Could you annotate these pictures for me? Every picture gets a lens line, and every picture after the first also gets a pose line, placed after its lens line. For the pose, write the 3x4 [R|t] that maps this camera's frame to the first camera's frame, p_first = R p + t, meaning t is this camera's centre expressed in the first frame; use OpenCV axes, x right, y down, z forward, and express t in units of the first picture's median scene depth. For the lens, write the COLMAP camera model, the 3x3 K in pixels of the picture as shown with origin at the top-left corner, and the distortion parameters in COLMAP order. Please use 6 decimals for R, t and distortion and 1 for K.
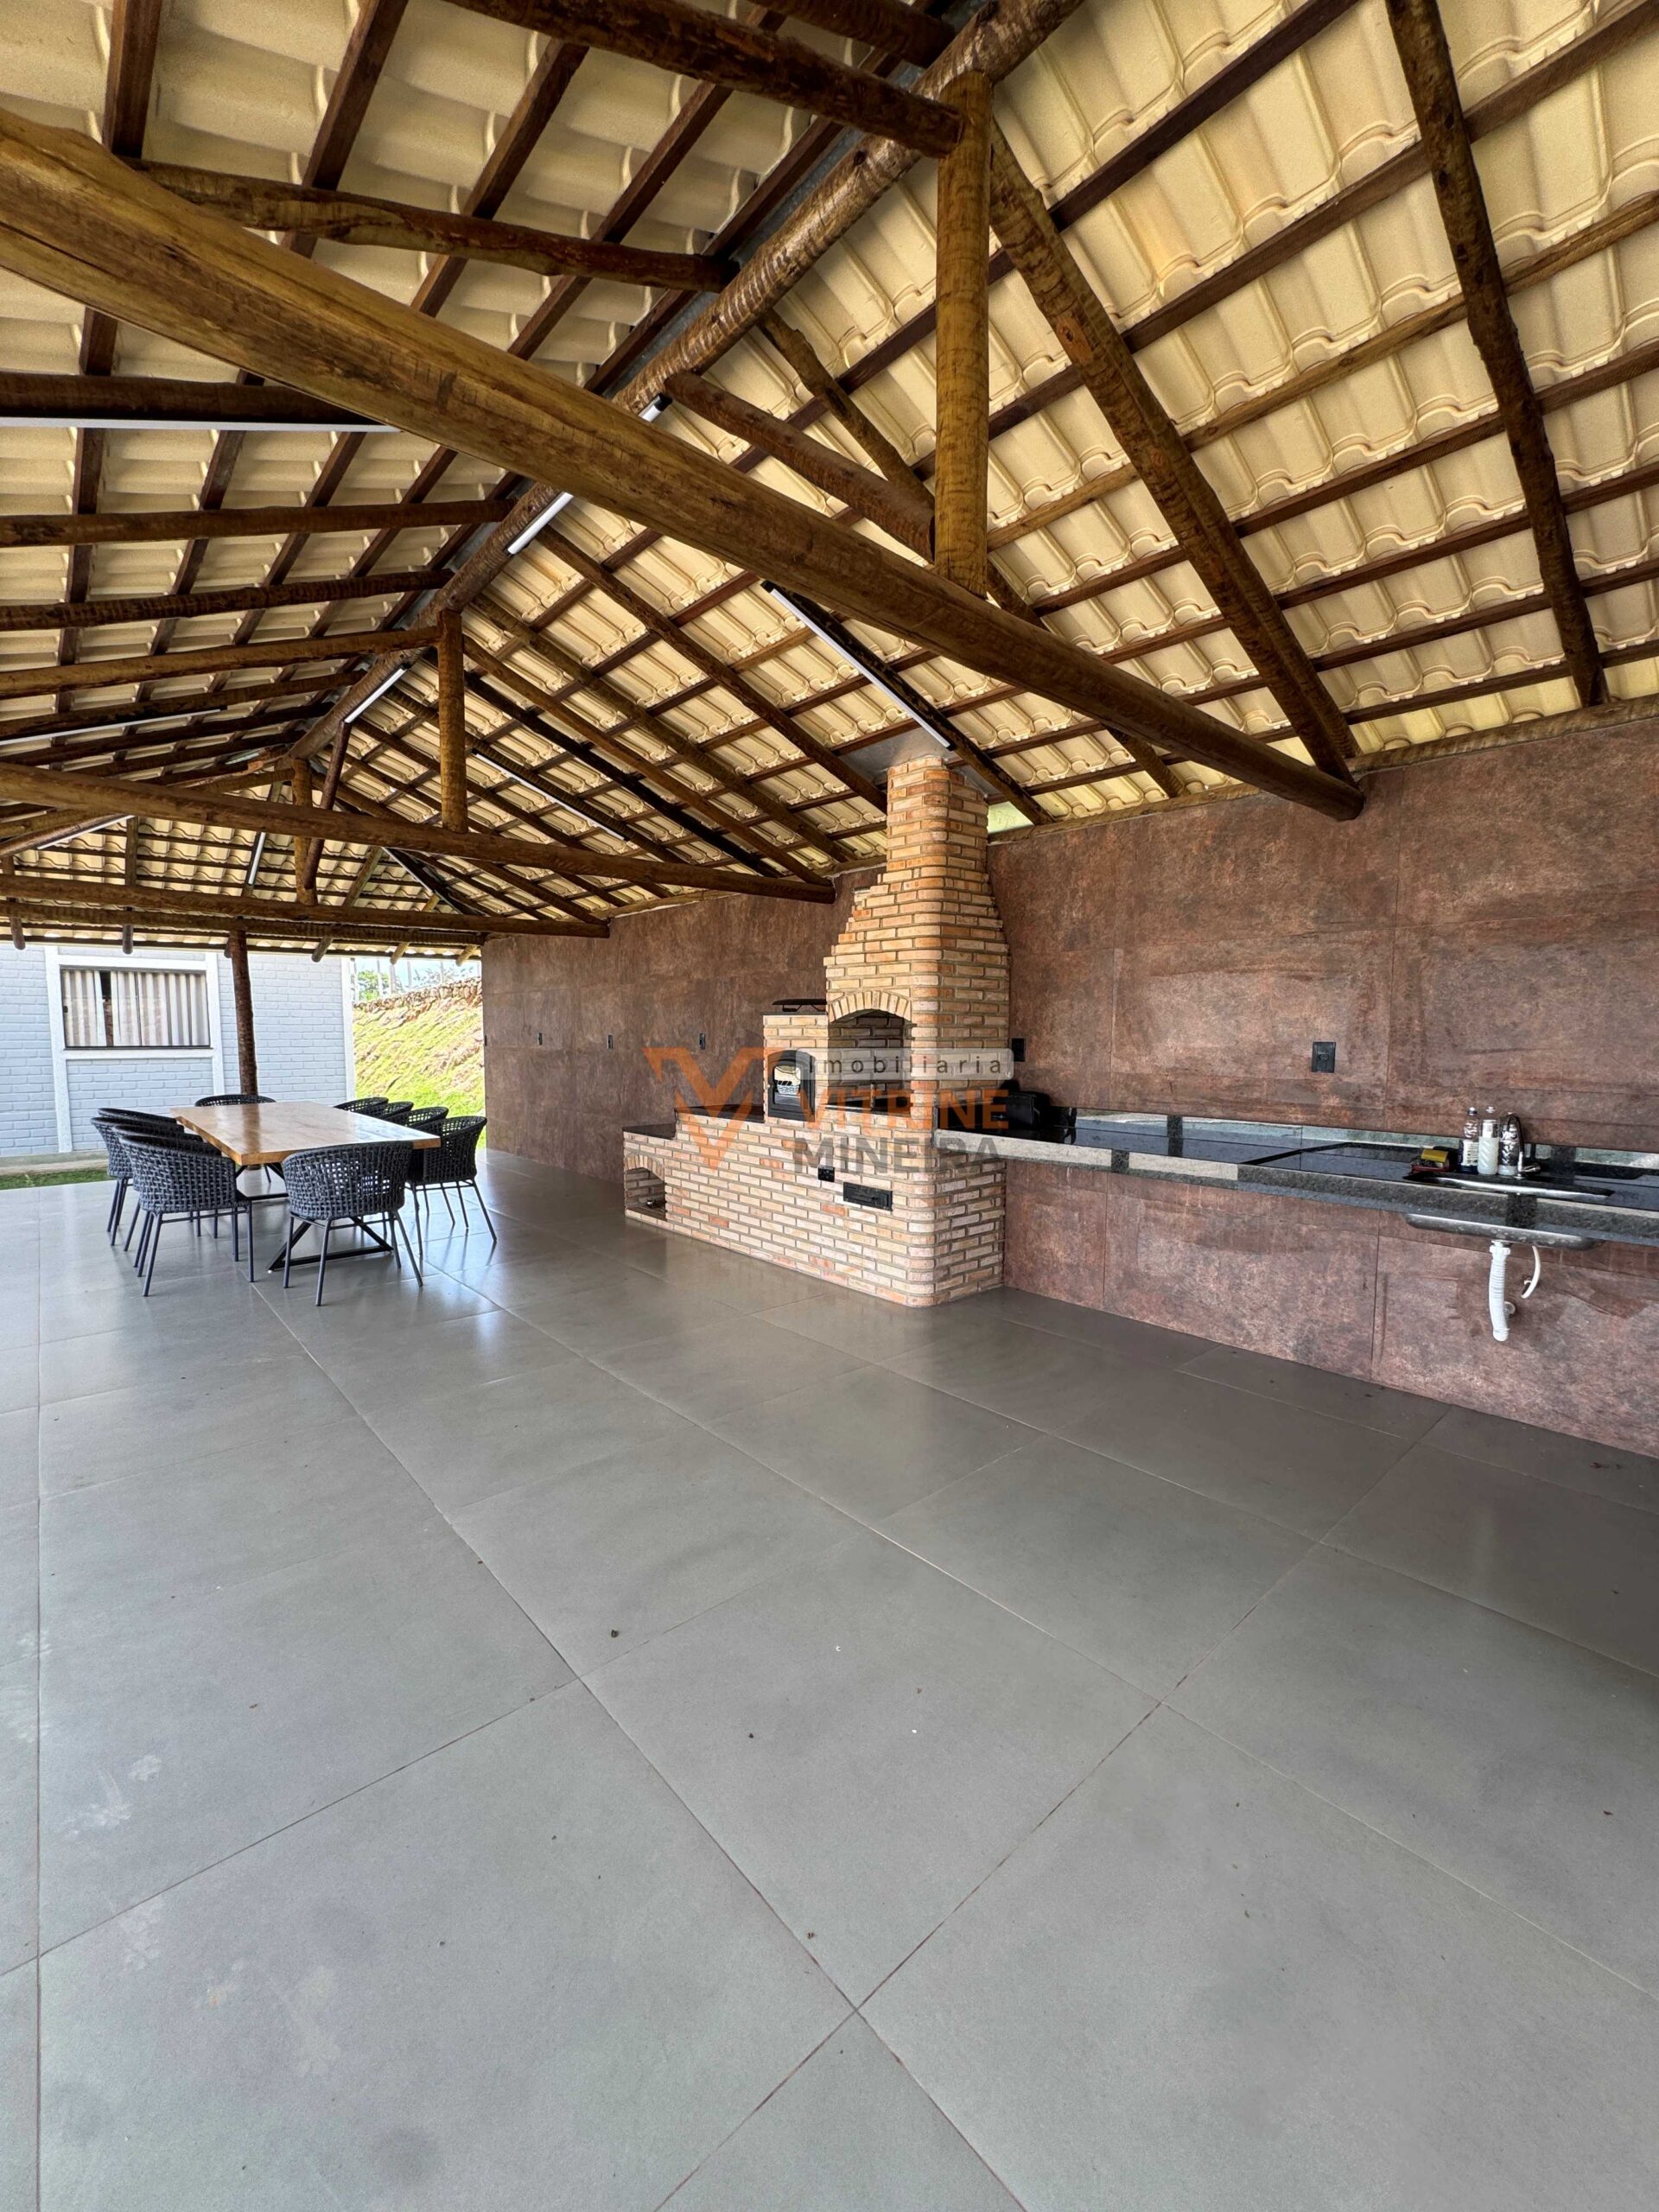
lens RADIAL K [[888.9, 0, 829.5], [0, 888.9, 1106.0], [0, 0, 1]] dist [-0.001276, 0.000006]
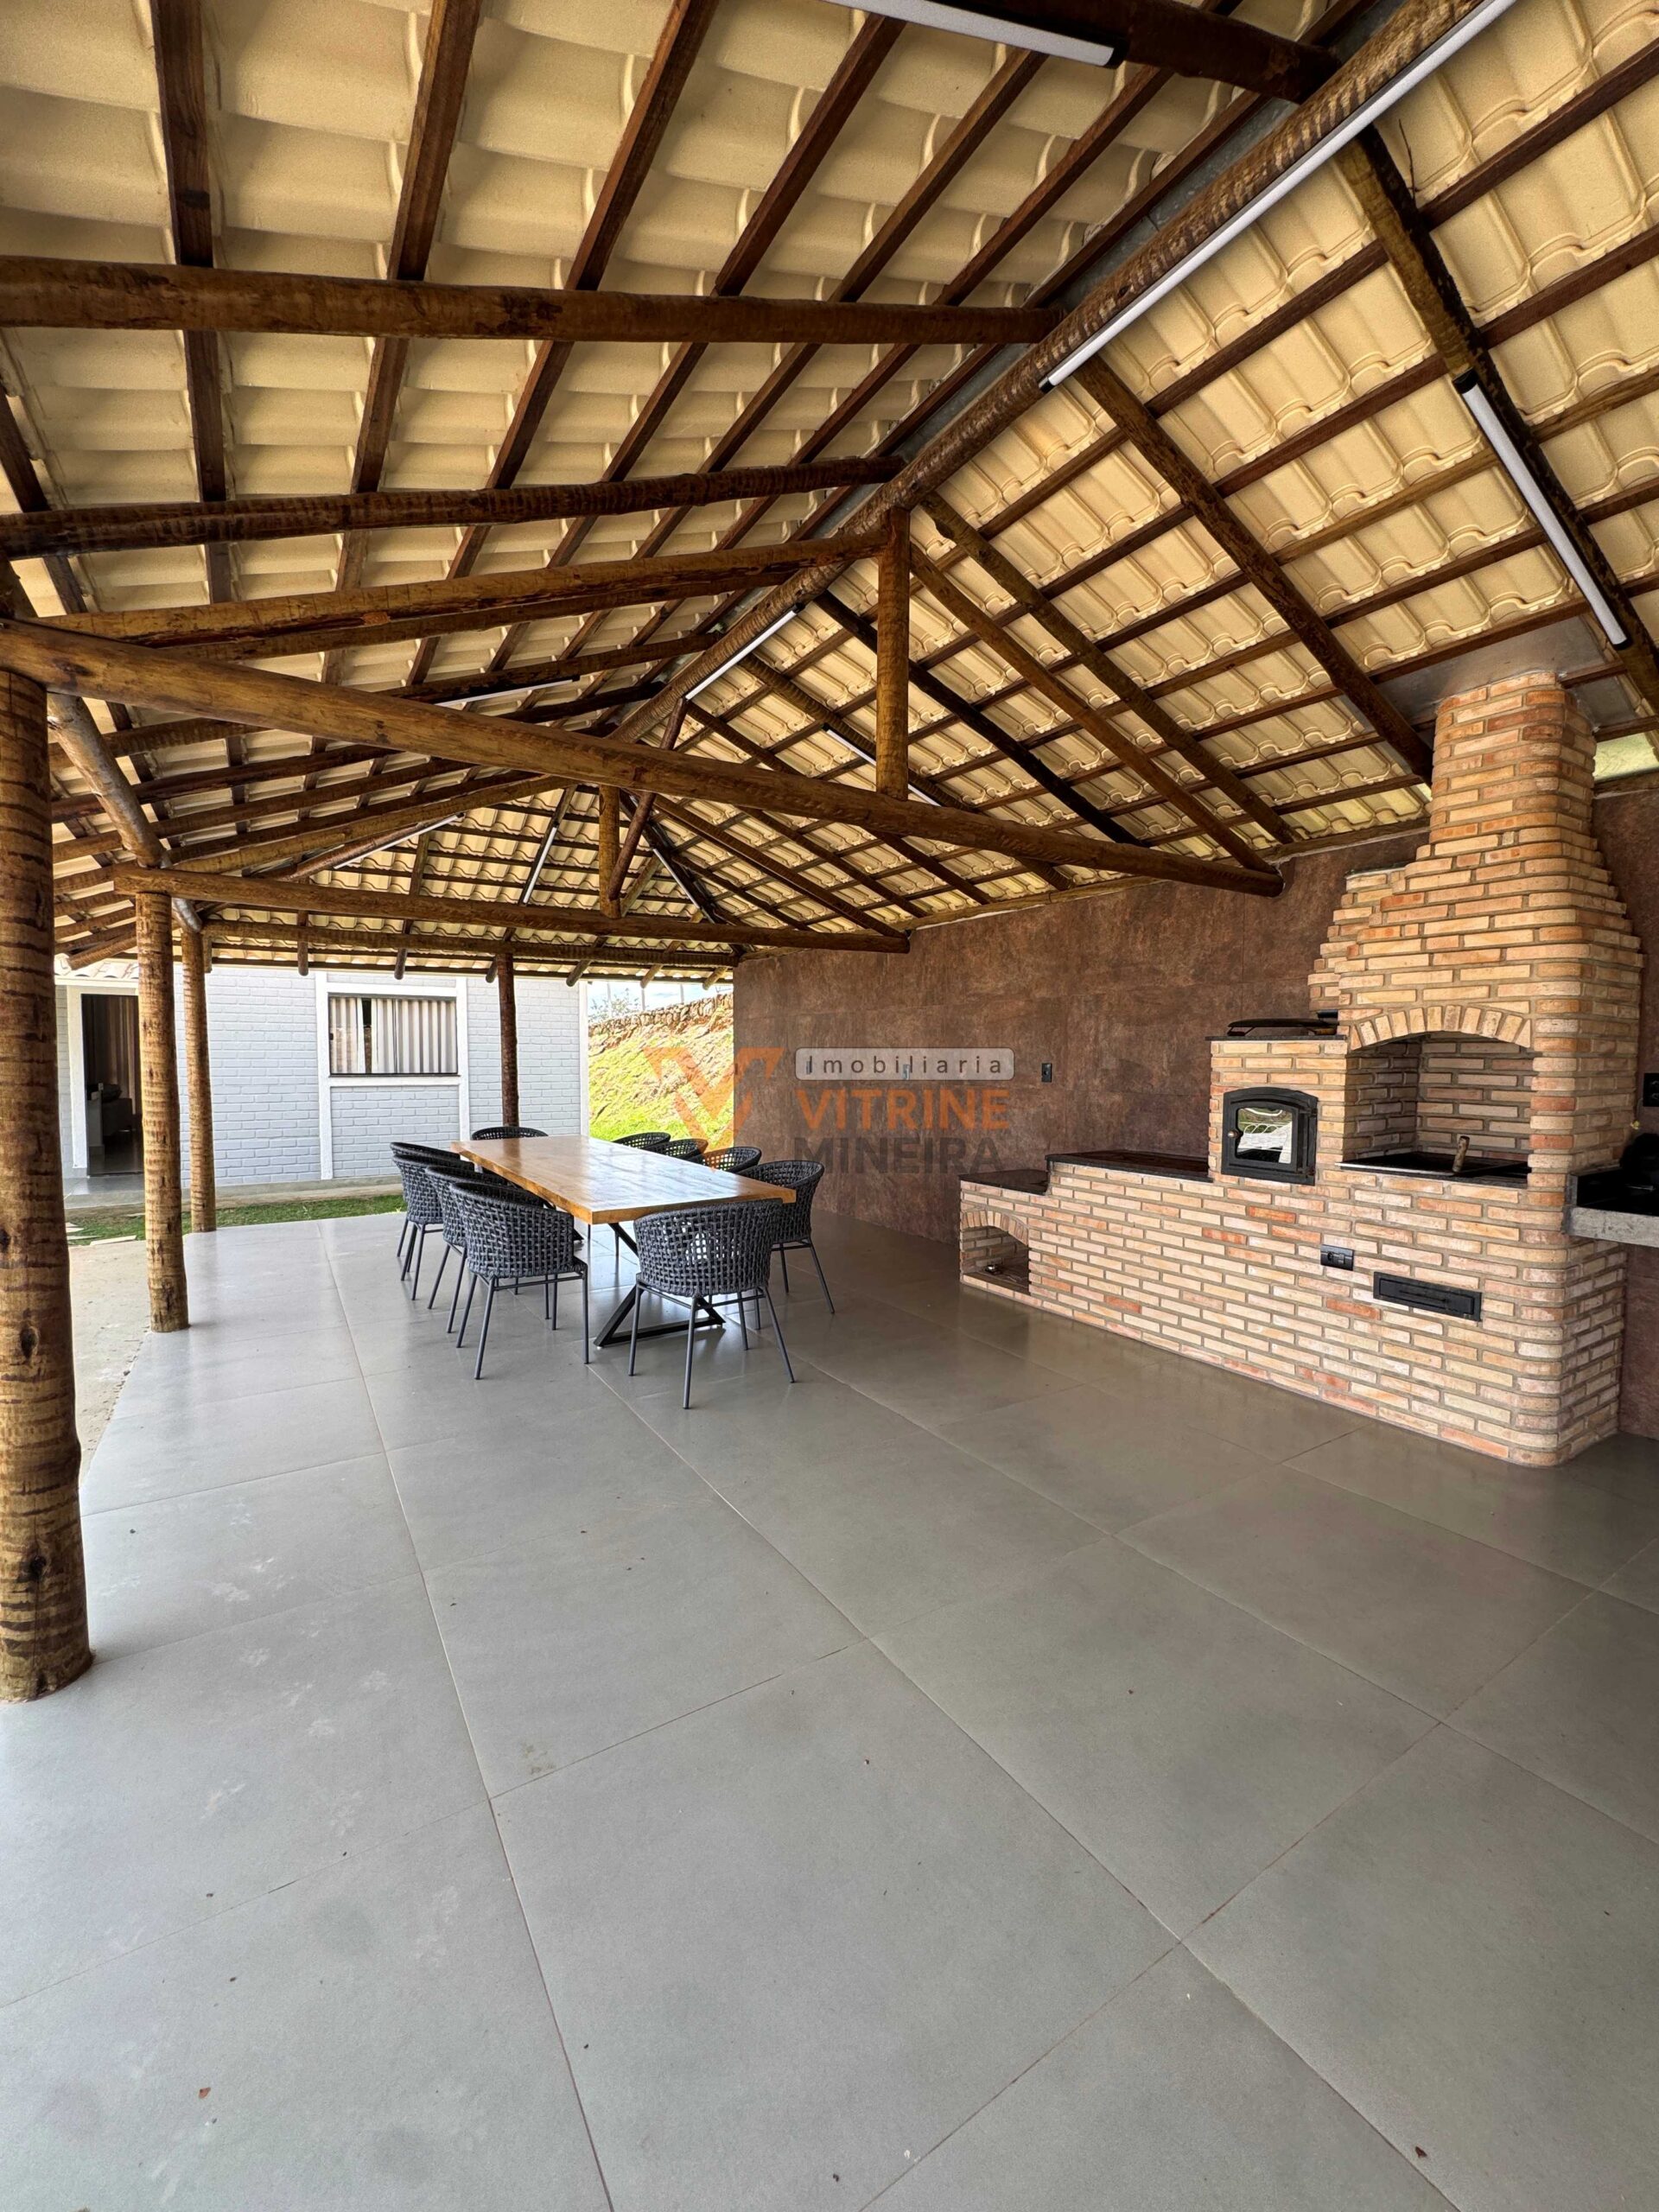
lens RADIAL K [[888.1, 0, 829.5], [0, 888.1, 1106.0], [0, 0, 1]] dist [-0.002707, 0.000807]
pose [[0.987100, 0.009952, -0.159795, -0.256403], [-0.014688, 0.999486, -0.028485, -0.018075], [0.159430, 0.030465, 0.986739, 0.183988]]
